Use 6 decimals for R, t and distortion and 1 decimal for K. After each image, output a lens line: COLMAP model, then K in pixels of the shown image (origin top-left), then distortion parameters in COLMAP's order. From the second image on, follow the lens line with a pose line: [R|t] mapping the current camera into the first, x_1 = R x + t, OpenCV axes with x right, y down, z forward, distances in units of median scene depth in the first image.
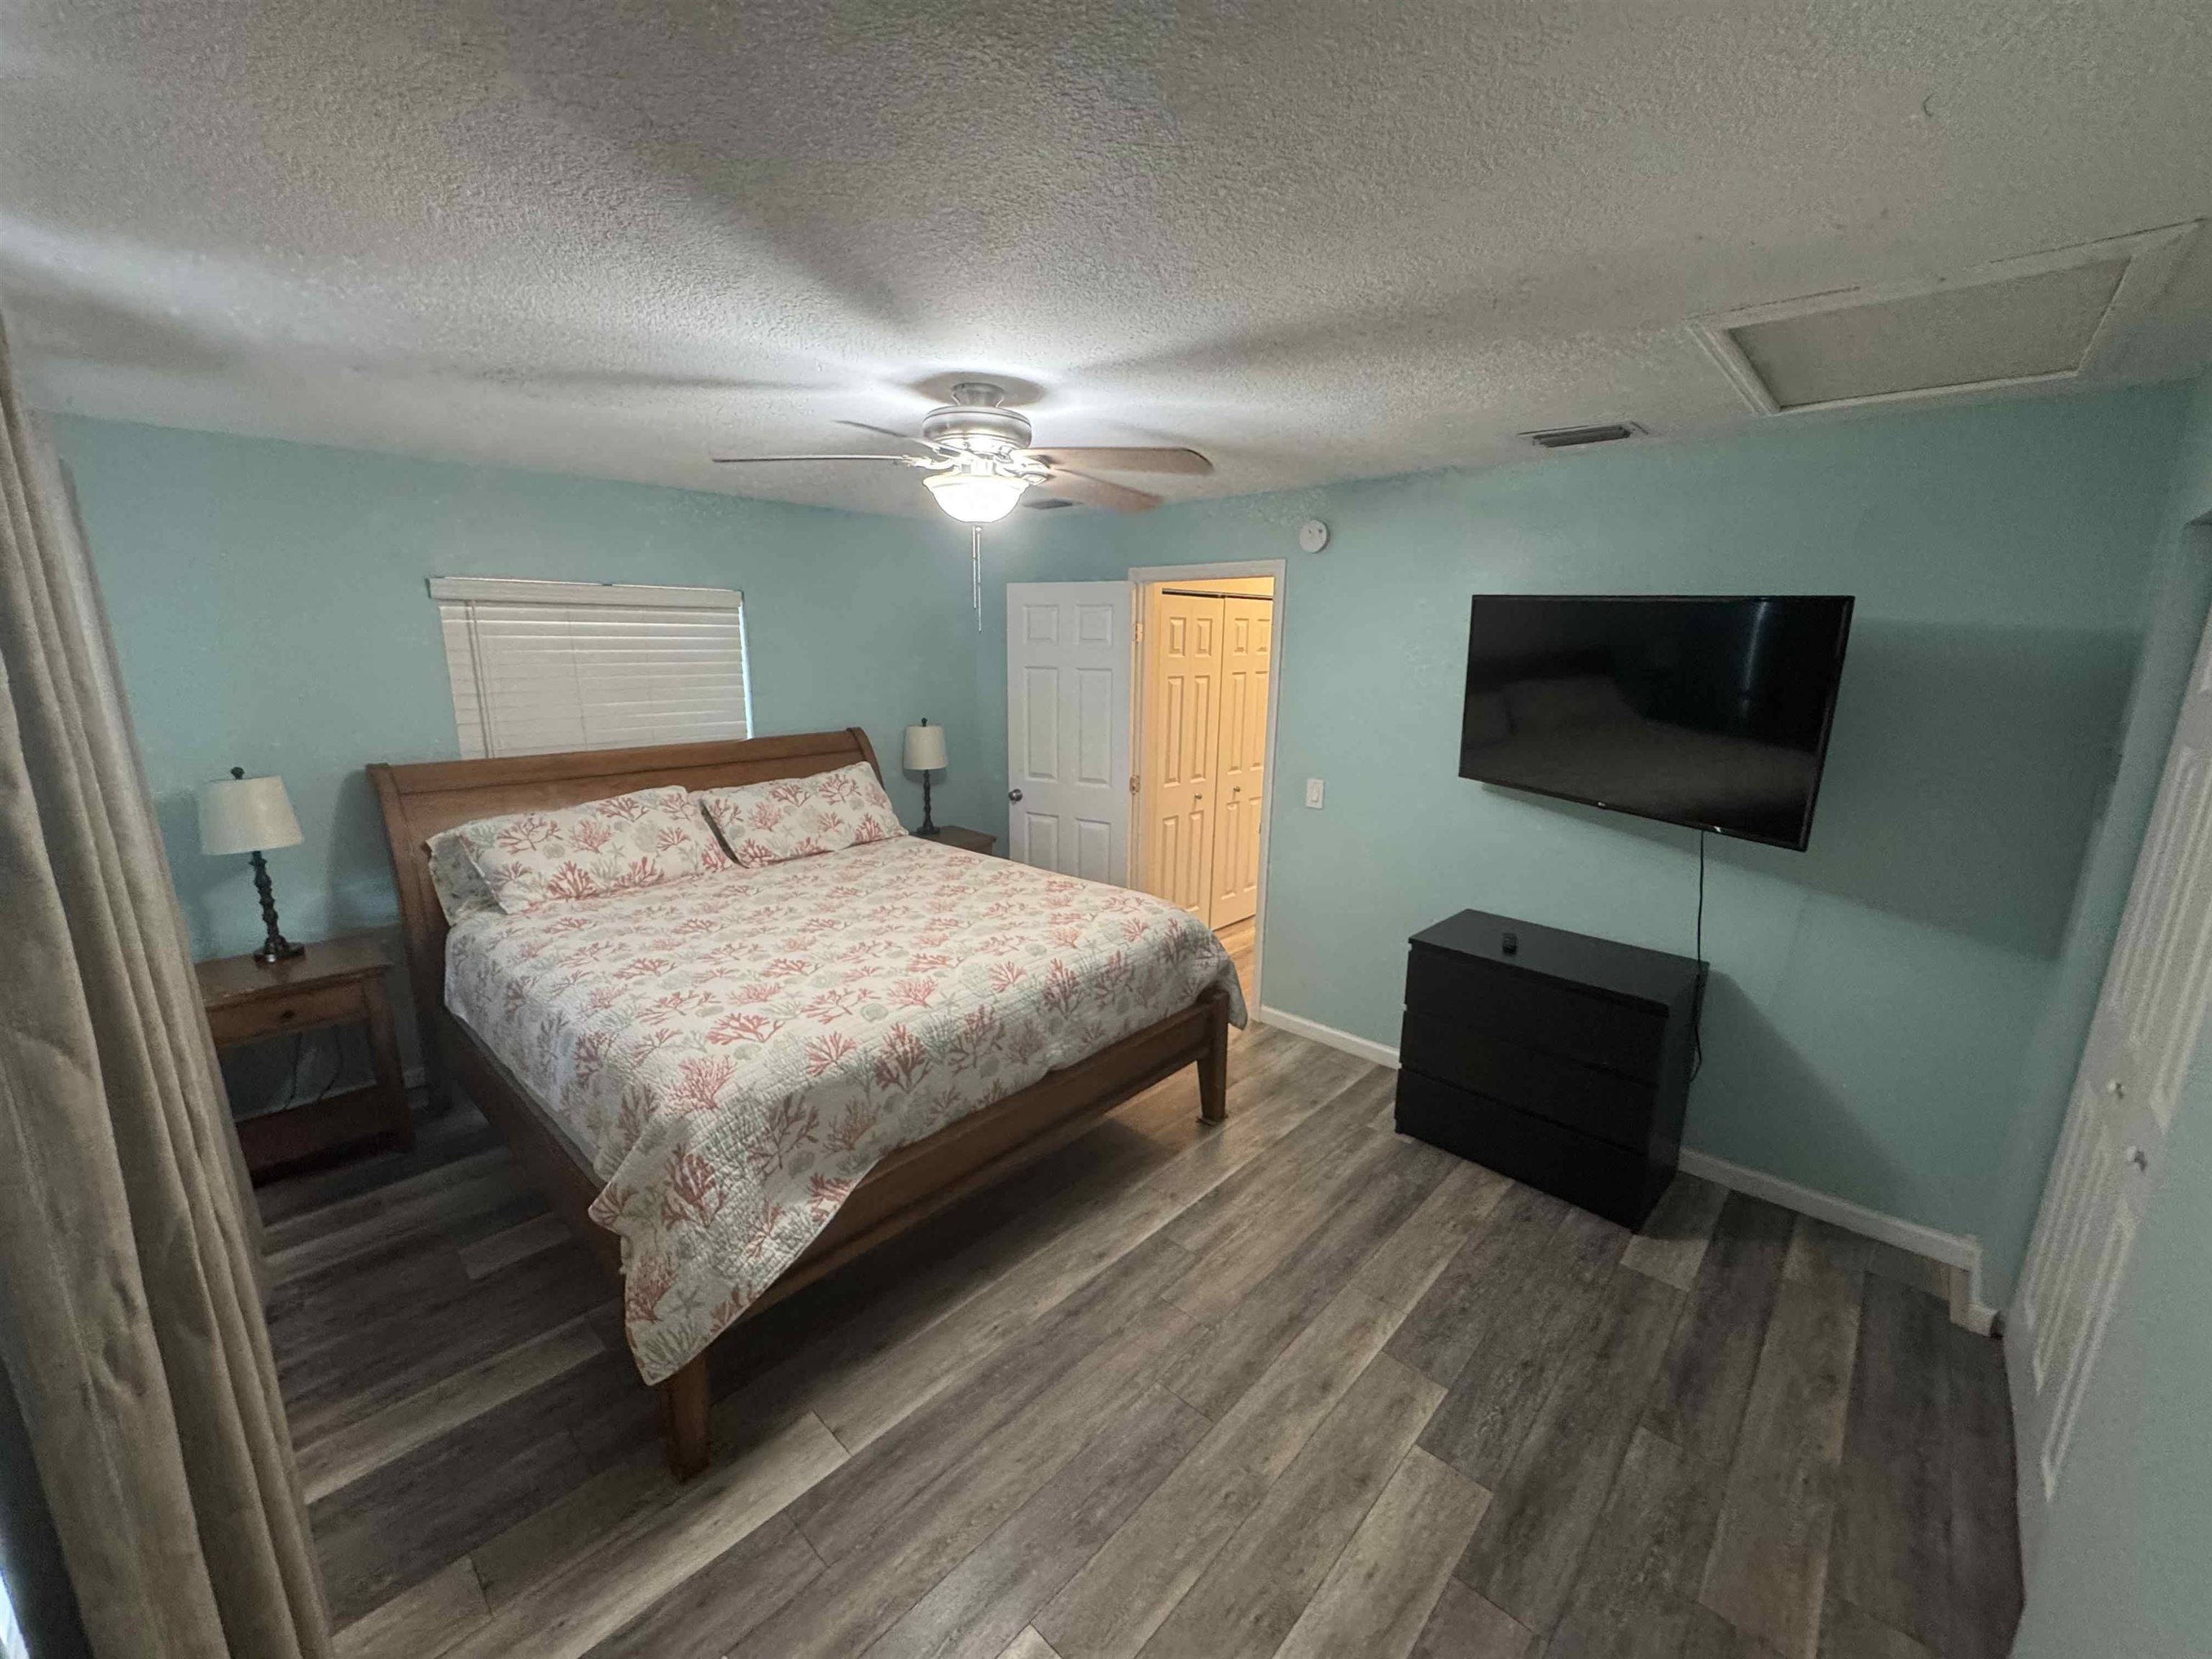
lens RADIAL K [[888.2, 0, 1077.4], [0, 888.2, 828.0], [0, 0, 1]] dist [0.002189, 0.000707]
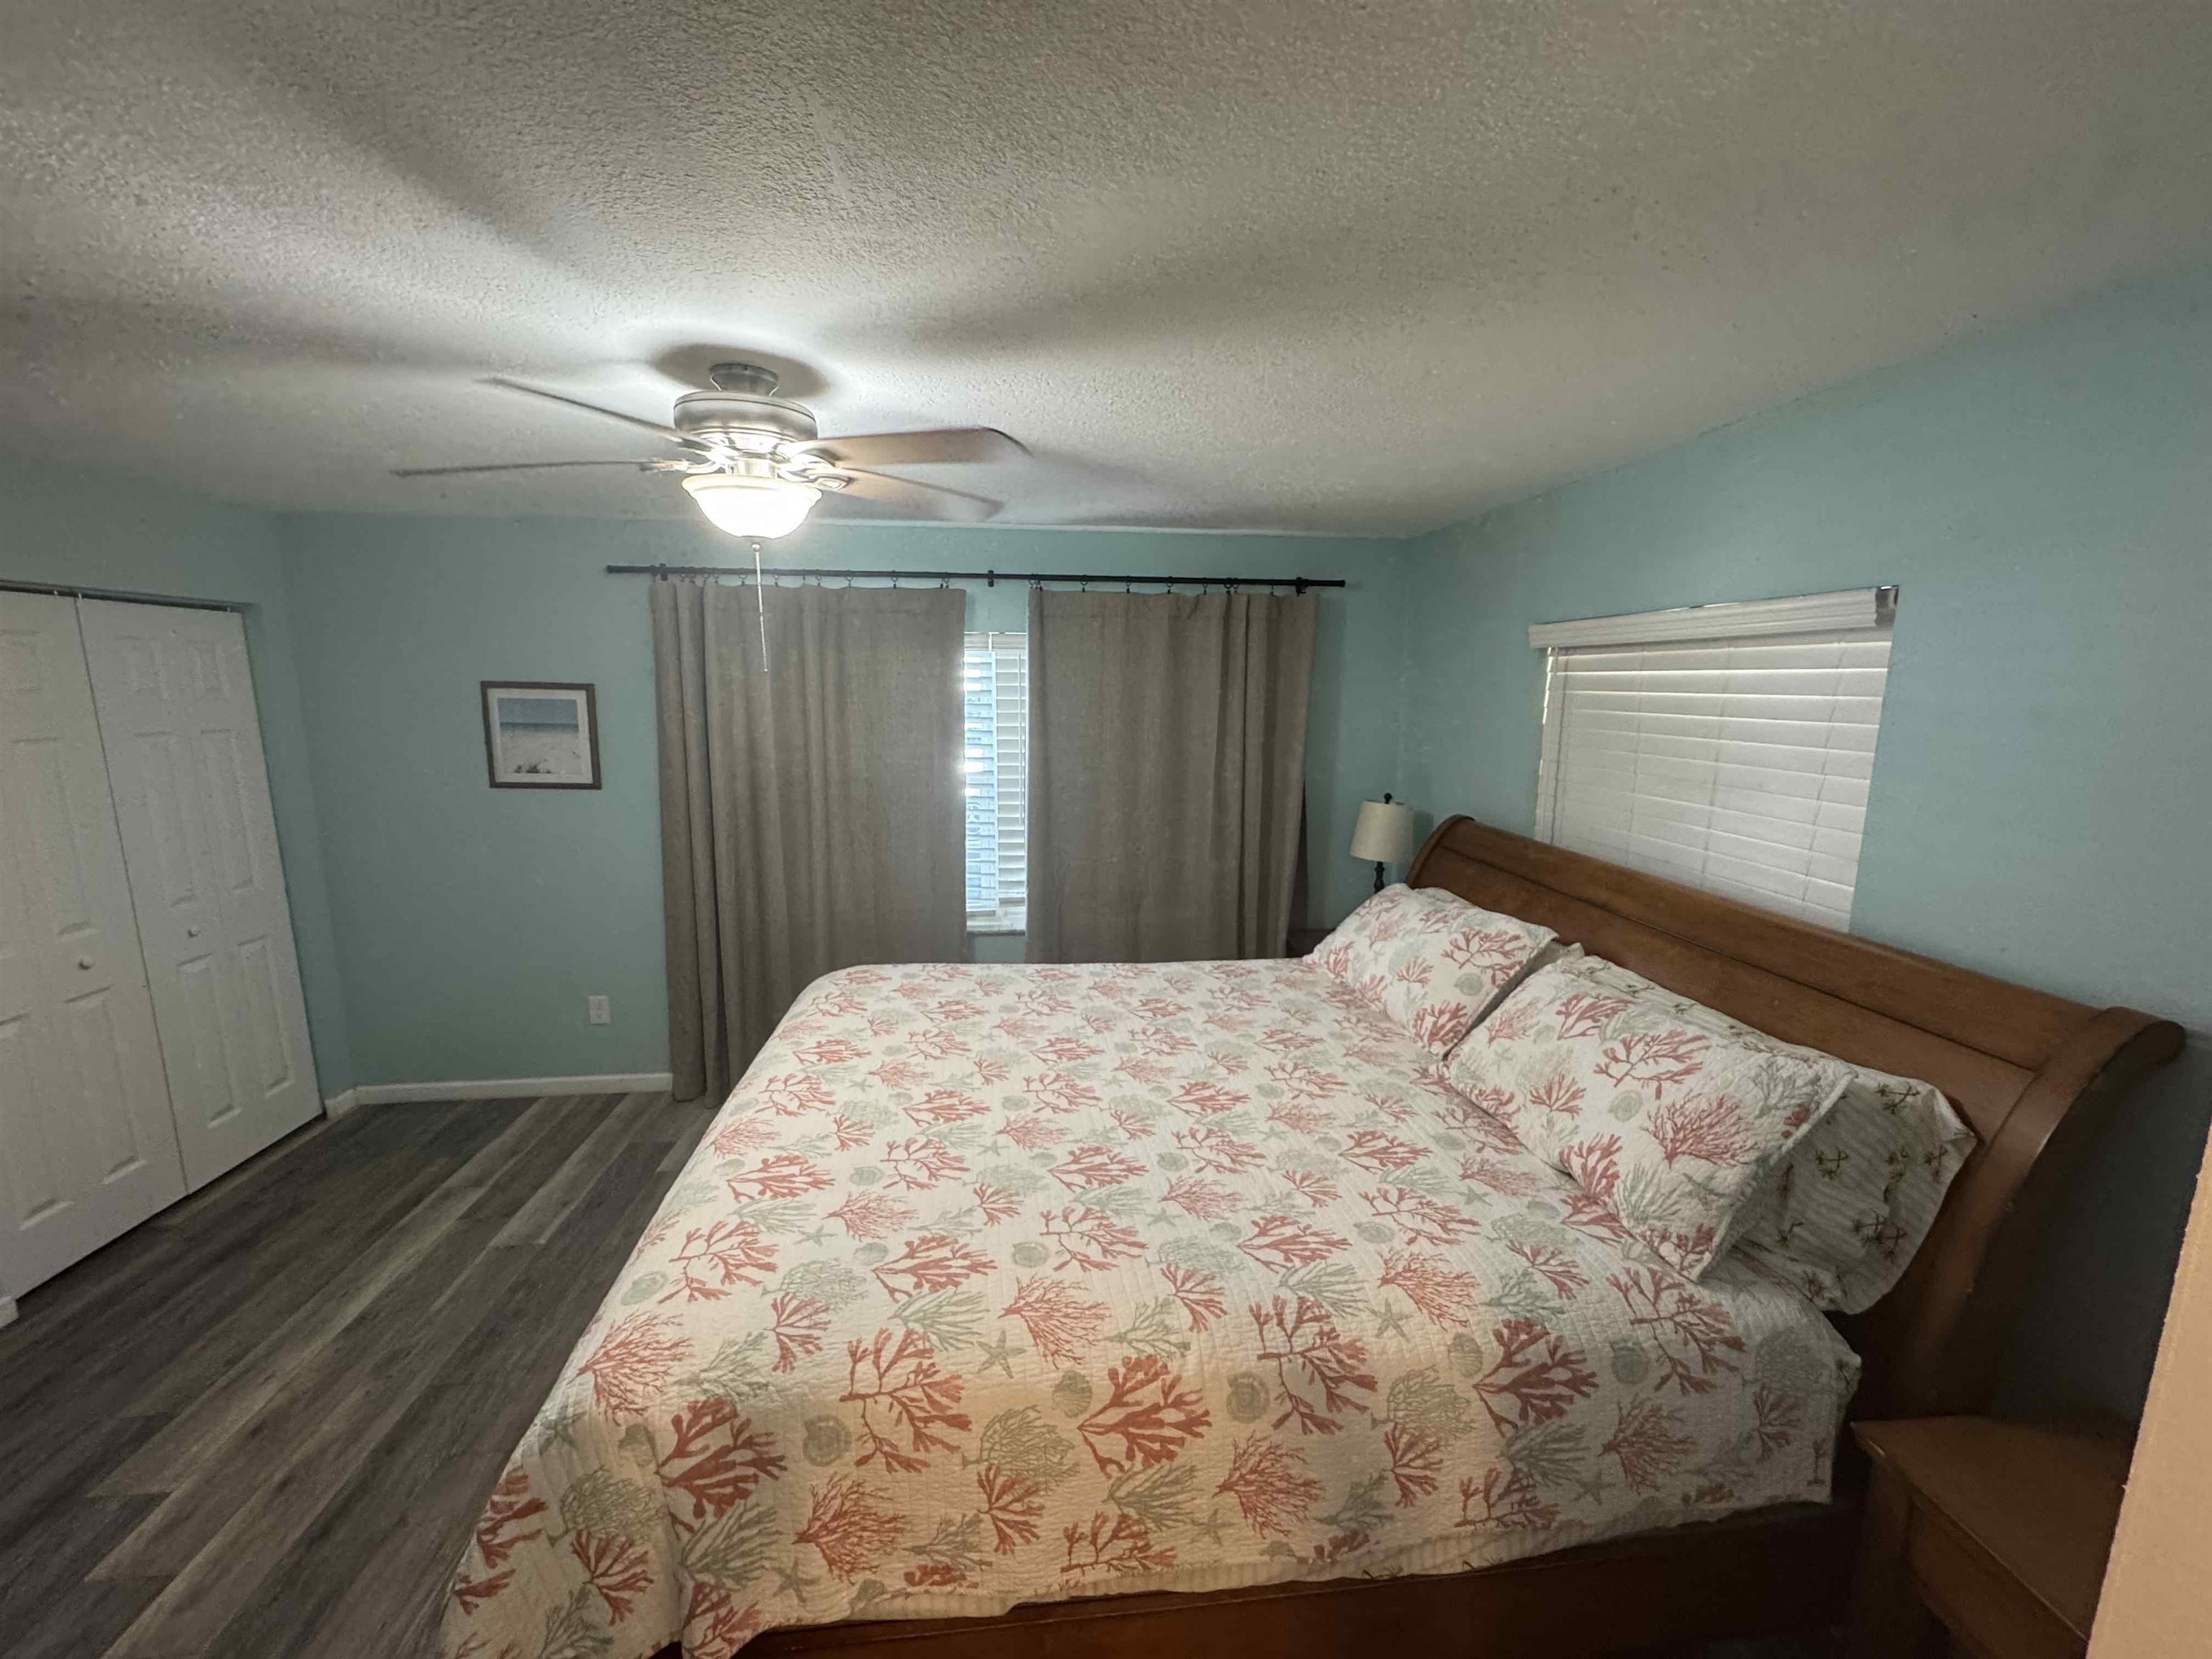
lens RADIAL K [[888.2, 0, 1077.4], [0, 888.2, 828.0], [0, 0, 1]] dist [0.002189, 0.000707]
pose [[-0.649213, 0.108015, -0.752898, 0.340435], [-0.184640, 0.937875, 0.293765, -0.379951], [0.737855, 0.329732, -0.588937, 1.770163]]
